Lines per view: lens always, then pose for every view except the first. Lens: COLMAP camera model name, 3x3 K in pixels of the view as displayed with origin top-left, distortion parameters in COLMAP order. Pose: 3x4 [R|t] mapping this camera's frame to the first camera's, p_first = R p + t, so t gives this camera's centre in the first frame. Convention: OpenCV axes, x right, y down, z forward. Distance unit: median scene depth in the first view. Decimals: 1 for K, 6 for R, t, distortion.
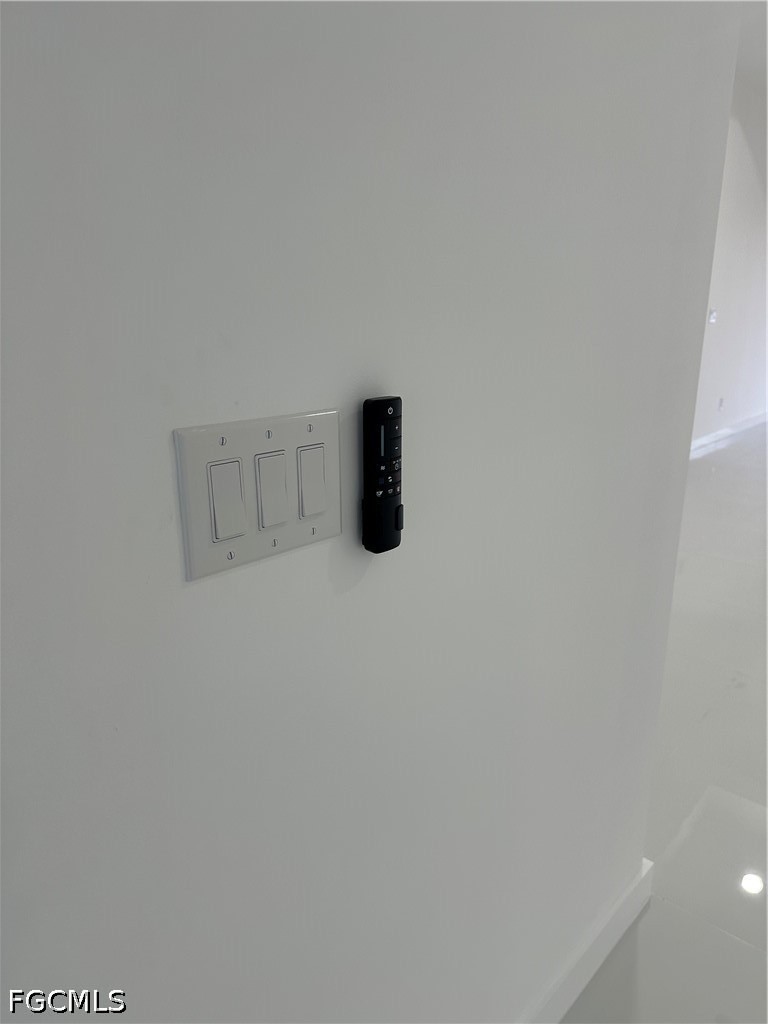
lens RADIAL K [[732.2, 0, 384.0], [0, 732.2, 512.0], [0, 0, 1]] dist [-0.004285, -0.001087]
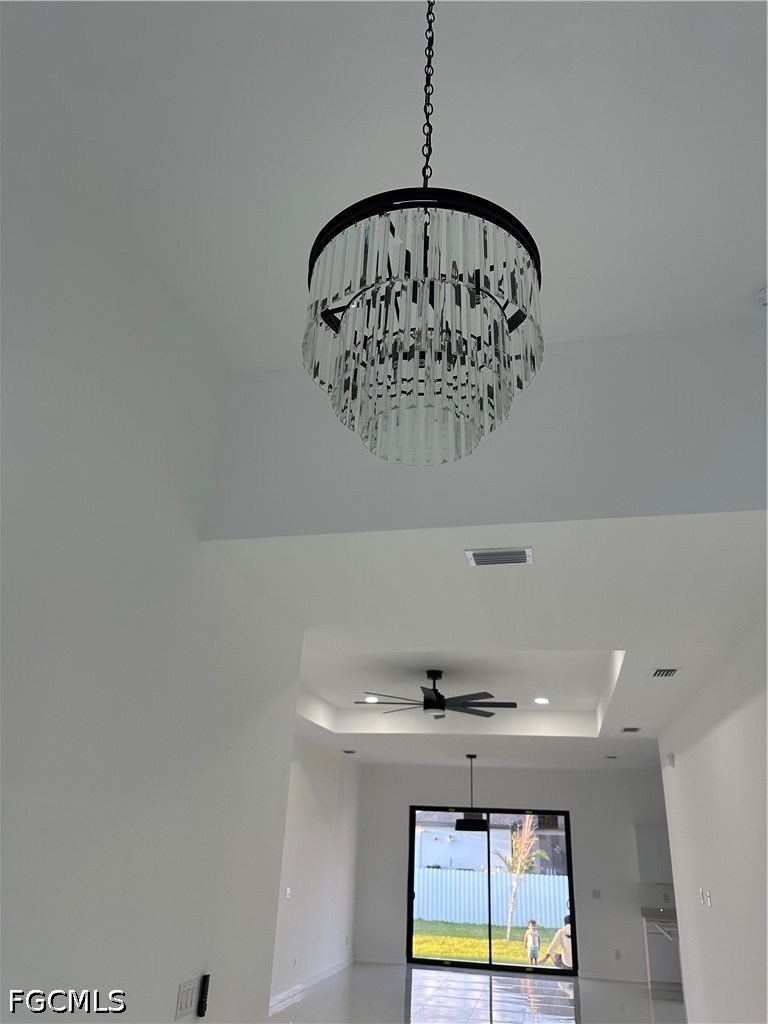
lens RADIAL K [[732.2, 0, 384.0], [0, 732.2, 512.0], [0, 0, 1]] dist [-0.004285, -0.001087]
pose [[0.869421, 0.234122, 0.435080, -1.603053], [0.100588, 0.778281, -0.619808, 0.502974], [-0.483725, 0.582637, 0.653103, -3.967999]]
